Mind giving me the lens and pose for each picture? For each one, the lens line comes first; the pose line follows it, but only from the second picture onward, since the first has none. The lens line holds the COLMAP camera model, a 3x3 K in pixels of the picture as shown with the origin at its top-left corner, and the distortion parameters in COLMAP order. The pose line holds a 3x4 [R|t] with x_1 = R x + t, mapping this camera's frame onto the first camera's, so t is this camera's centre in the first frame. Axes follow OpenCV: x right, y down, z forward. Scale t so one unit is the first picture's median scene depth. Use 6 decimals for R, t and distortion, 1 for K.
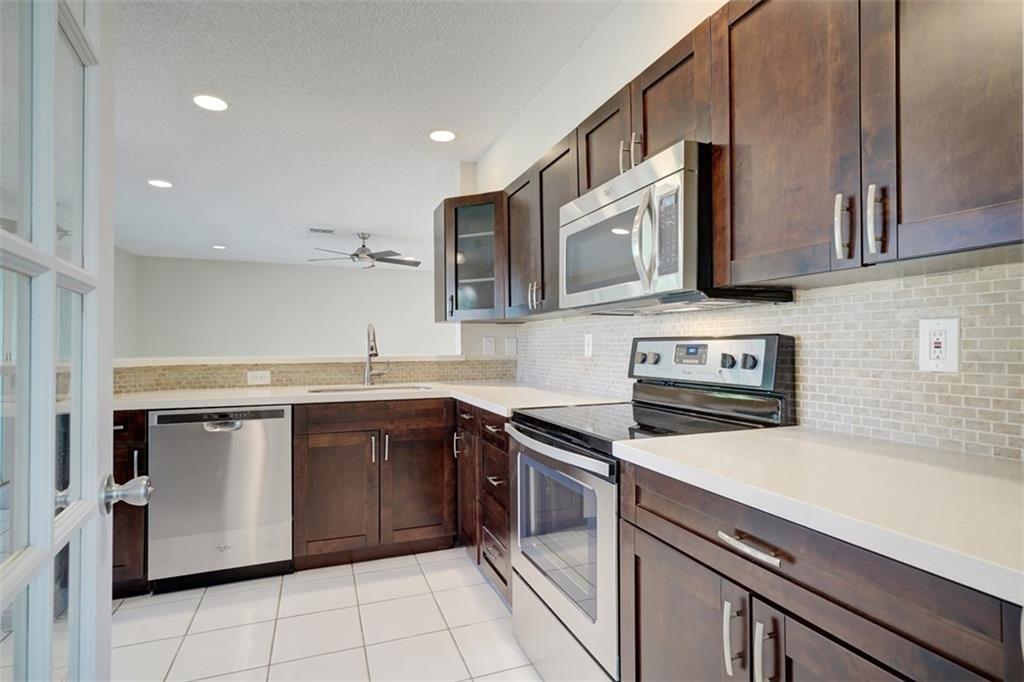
lens RADIAL K [[510.9, 0, 508.1], [0, 510.9, 344.1], [0, 0, 1]] dist [-0.000698, 0.000010]
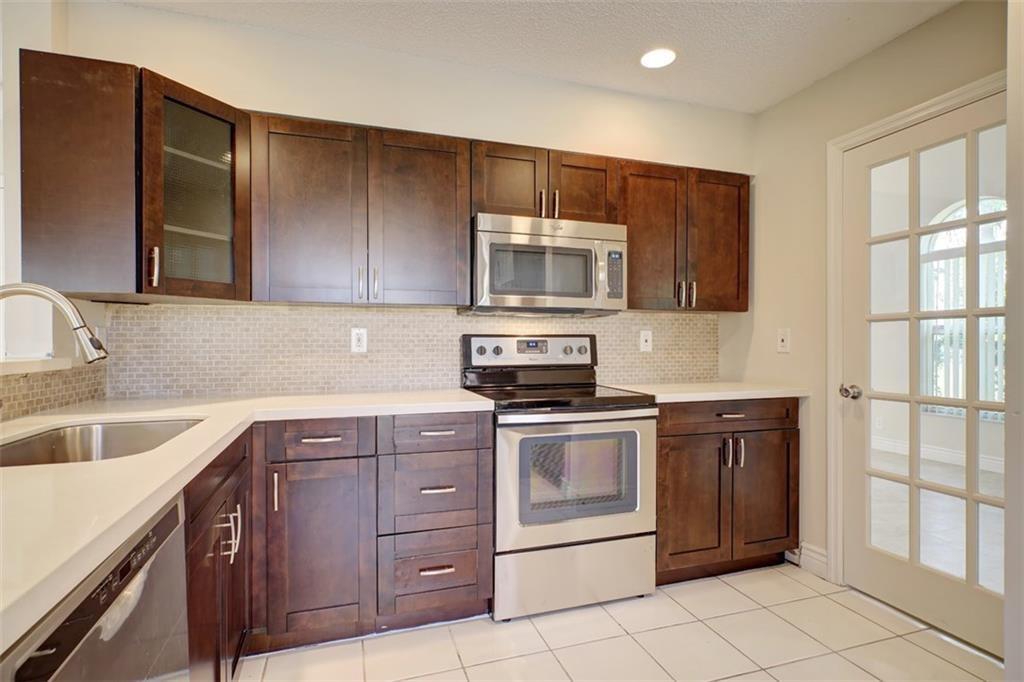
lens RADIAL K [[510.9, 0, 508.1], [0, 510.9, 344.1], [0, 0, 1]] dist [-0.000698, 0.000010]
pose [[0.043266, 0.003007, 0.999059, -1.348372], [-0.001428, 0.999995, -0.002948, 0.020340], [-0.999063, -0.001299, 0.043270, 1.230903]]
